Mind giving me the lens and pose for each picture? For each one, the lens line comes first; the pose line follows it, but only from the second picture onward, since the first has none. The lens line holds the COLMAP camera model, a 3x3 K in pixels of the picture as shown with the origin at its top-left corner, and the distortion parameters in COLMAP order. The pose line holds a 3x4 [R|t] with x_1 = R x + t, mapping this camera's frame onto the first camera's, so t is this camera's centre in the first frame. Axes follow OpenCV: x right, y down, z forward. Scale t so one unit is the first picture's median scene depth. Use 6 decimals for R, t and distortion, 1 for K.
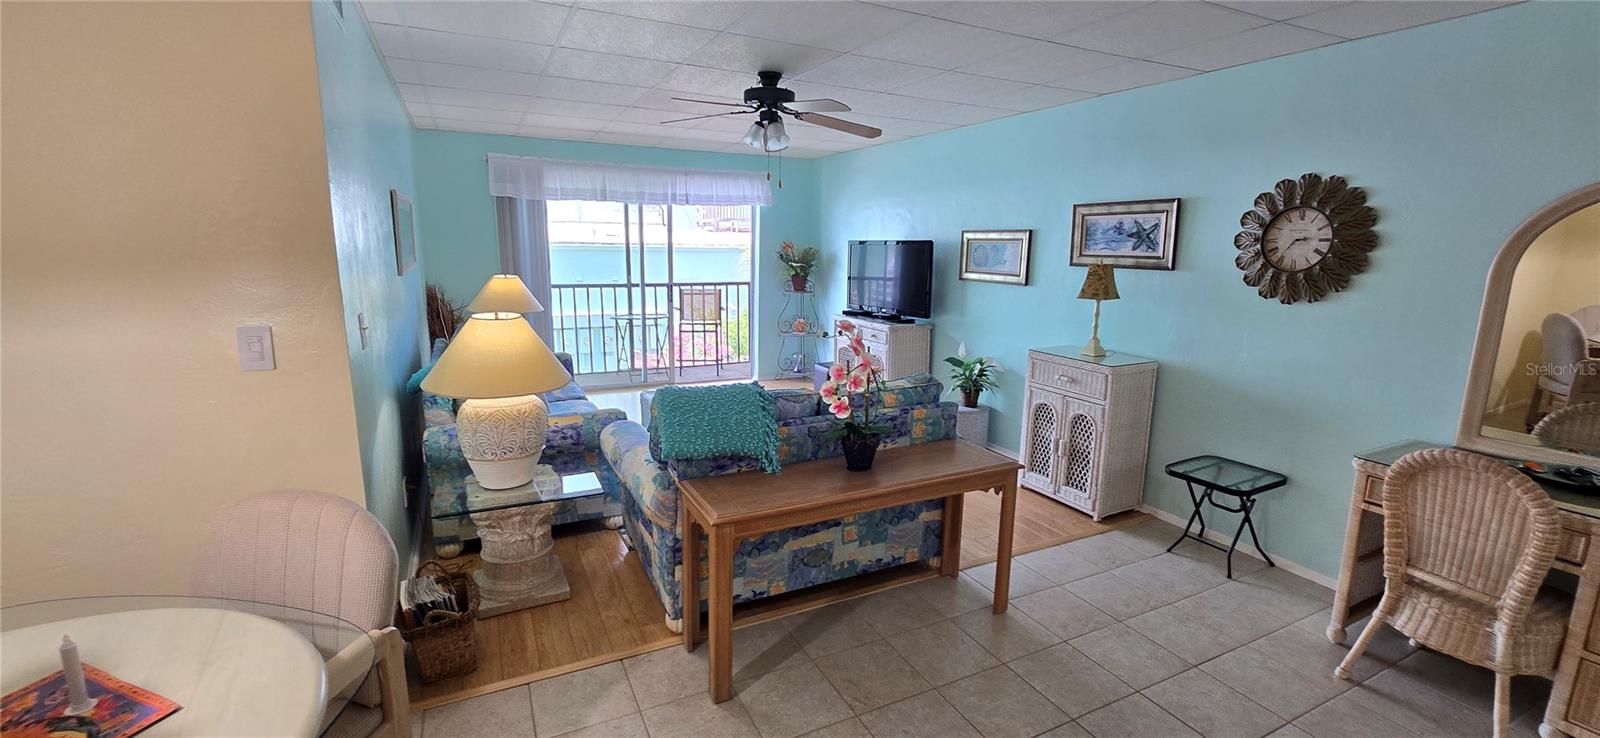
lens RADIAL K [[656.1, 0, 796.3], [0, 656.1, 366.6], [0, 0, 1]] dist [-0.004307, 0.001514]
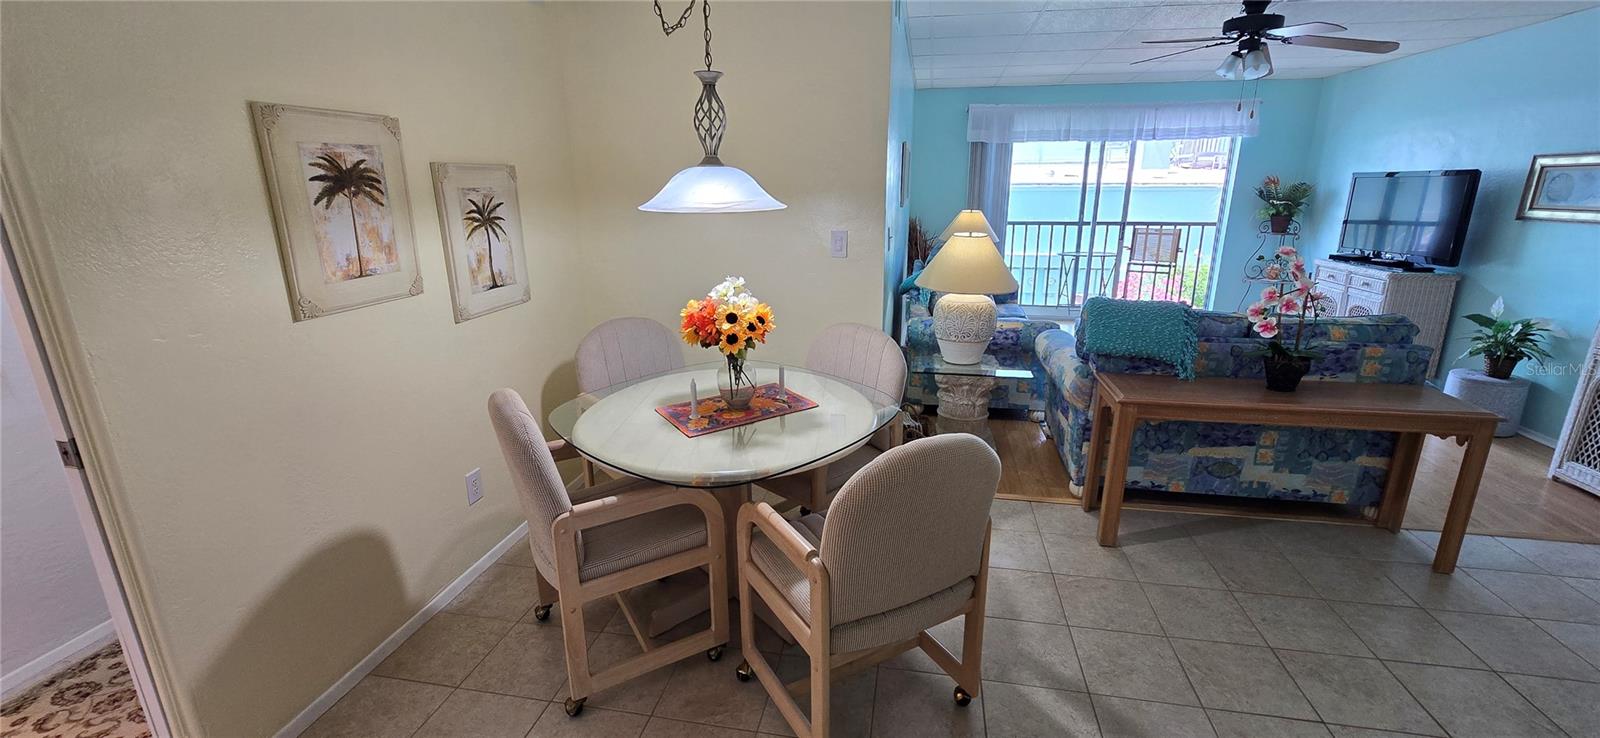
lens RADIAL K [[656.1, 0, 804.7], [0, 656.1, 367.2], [0, 0, 1]] dist [-0.004307, 0.001514]
pose [[0.801317, 0.144661, -0.580487, 0.059843], [-0.095808, 0.988831, 0.114167, 0.048706], [0.590519, -0.035868, 0.806226, -0.199705]]
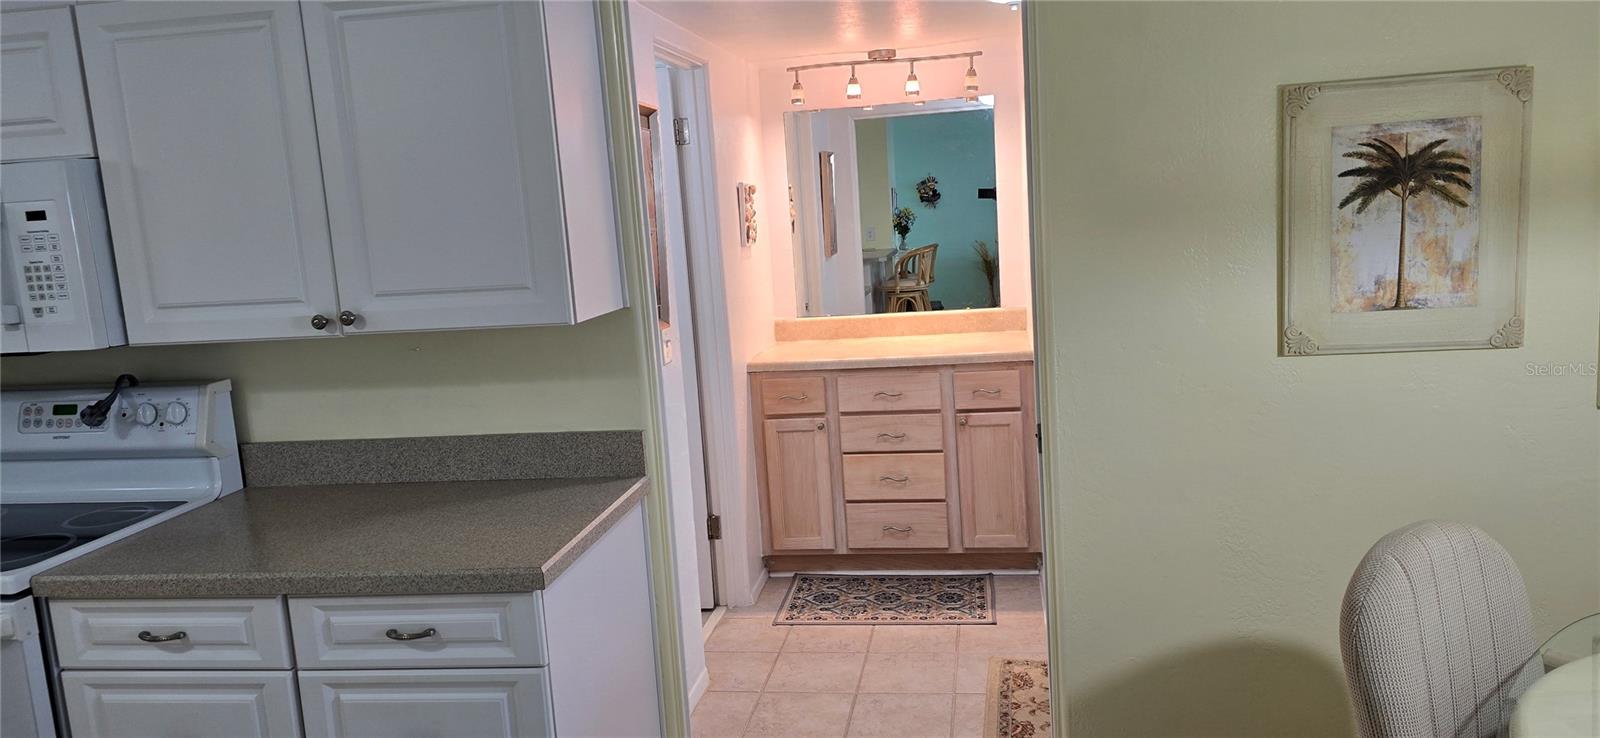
lens RADIAL K [[1070.5, 0, 817.0], [0, 1070.5, 364.2], [0, 0, 1]] dist [0.070956, -0.071542]
pose [[-0.569947, 0.144120, -0.808943, 0.131840], [-0.104910, 0.963677, 0.245603, -0.013395], [0.814957, 0.224847, -0.534125, 0.083464]]
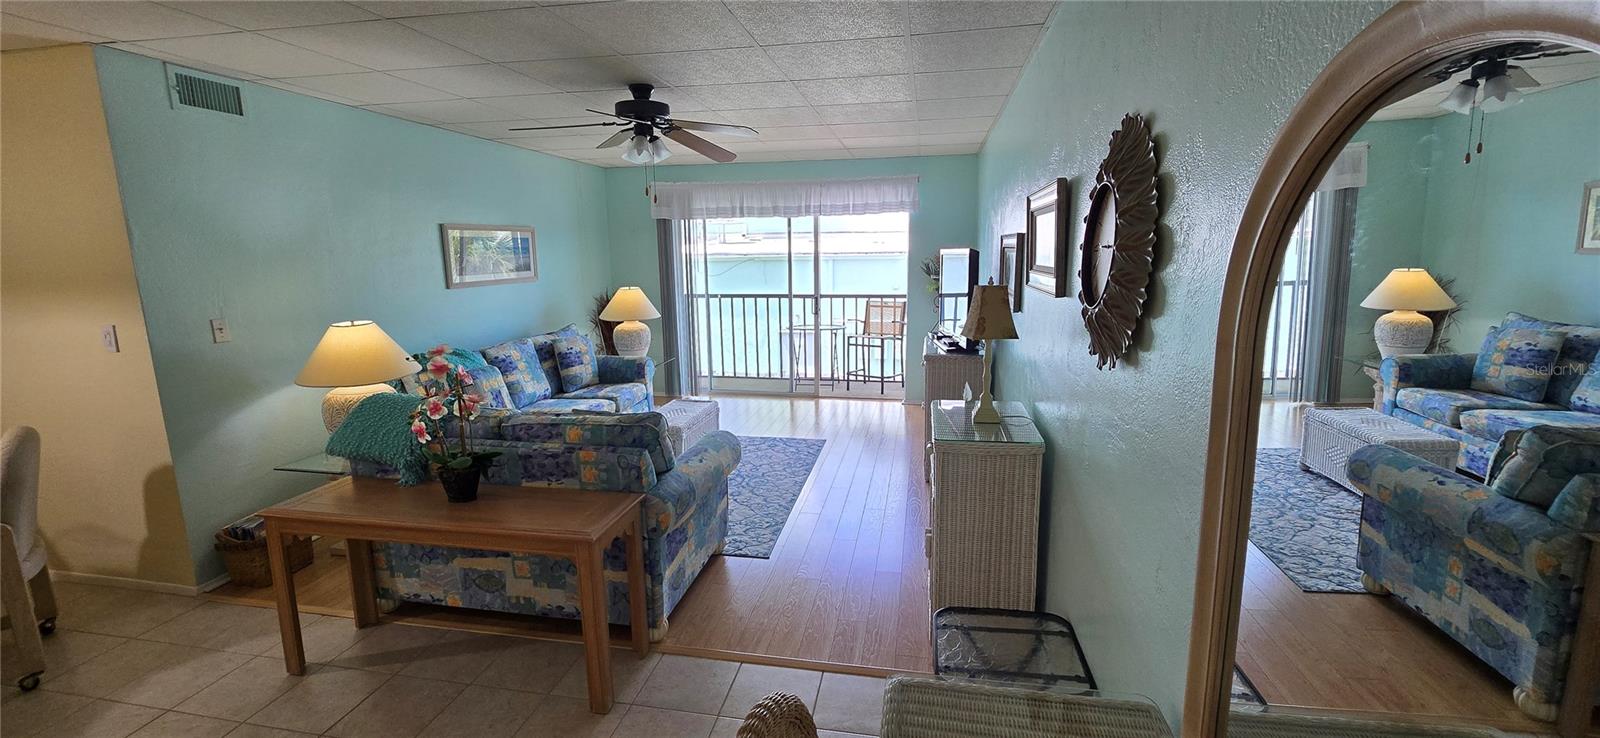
lens RADIAL K [[656.1, 0, 796.4], [0, 656.1, 364.6], [0, 0, 1]] dist [-0.004307, 0.001514]
pose [[0.796105, 0.083270, -0.599402, 0.701702], [-0.090603, 0.995725, 0.017991, -0.069197], [0.598337, 0.039985, 0.800246, 0.346645]]
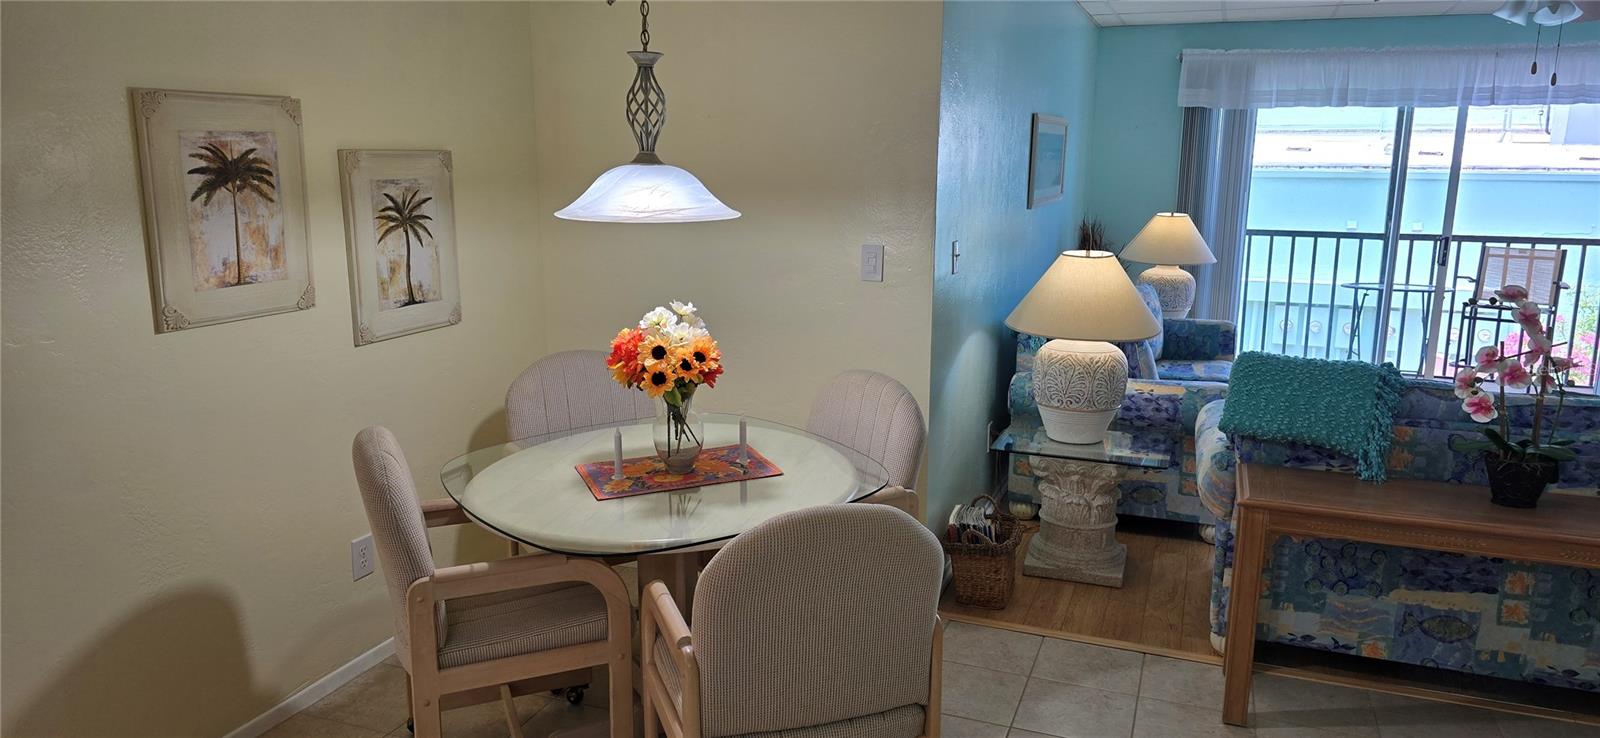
lens RADIAL K [[1070.5, 0, 816.0], [0, 1070.5, 366.4], [0, 0, 1]] dist [0.070956, -0.071542]
pose [[0.687524, 0.133201, -0.713841, 0.260447], [-0.135312, 0.989315, 0.054281, 0.033165], [0.713444, 0.059272, 0.698201, -0.214803]]
